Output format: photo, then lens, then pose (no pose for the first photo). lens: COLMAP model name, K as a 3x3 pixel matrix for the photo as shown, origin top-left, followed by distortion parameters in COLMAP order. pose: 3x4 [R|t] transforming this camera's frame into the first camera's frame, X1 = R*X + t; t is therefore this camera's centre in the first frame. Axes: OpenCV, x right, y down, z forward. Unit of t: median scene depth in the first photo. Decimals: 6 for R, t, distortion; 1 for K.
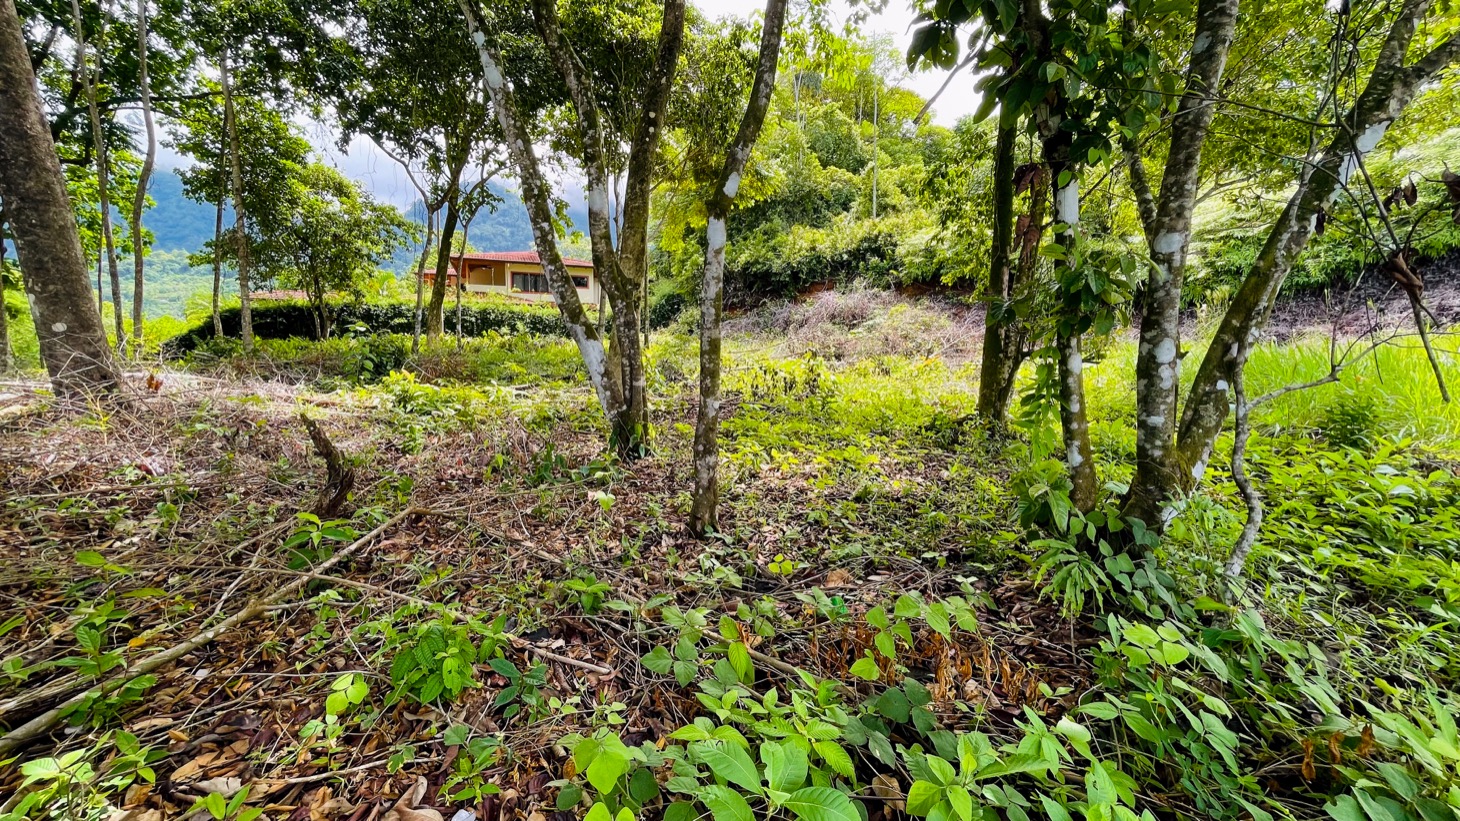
lens RADIAL K [[576.3, 0, 733.5], [0, 576.3, 417.6], [0, 0, 1]] dist [-0.000991, -0.000247]
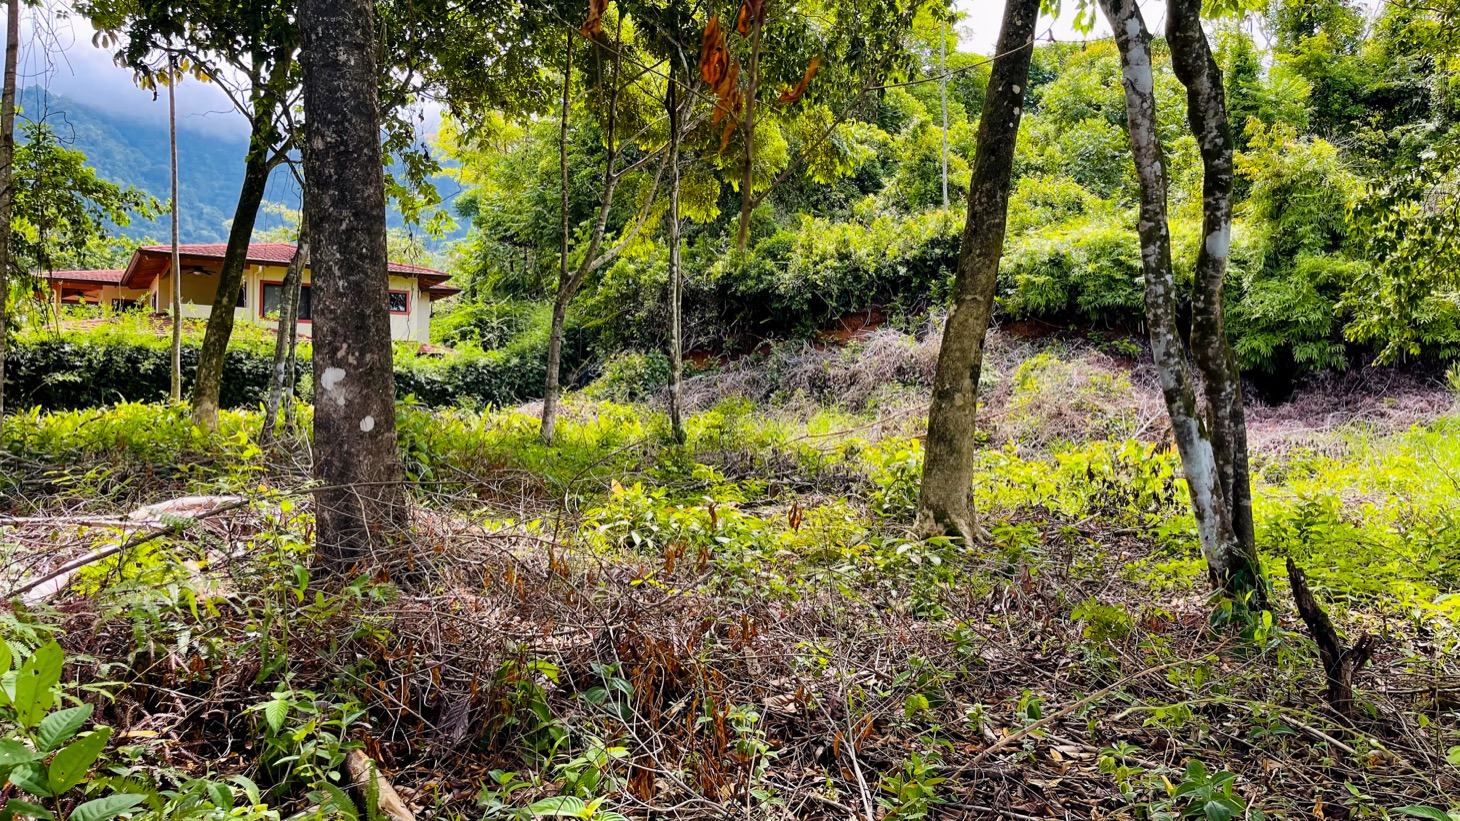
lens RADIAL K [[1085.6, 0, 728.7], [0, 1085.6, 411.5], [0, 0, 1]] dist [0.056037, -0.063472]
pose [[0.981006, -0.003313, 0.193949, -0.195381], [0.027671, 0.992019, -0.123018, -0.004560], [-0.191993, 0.126048, 0.973268, -0.028829]]
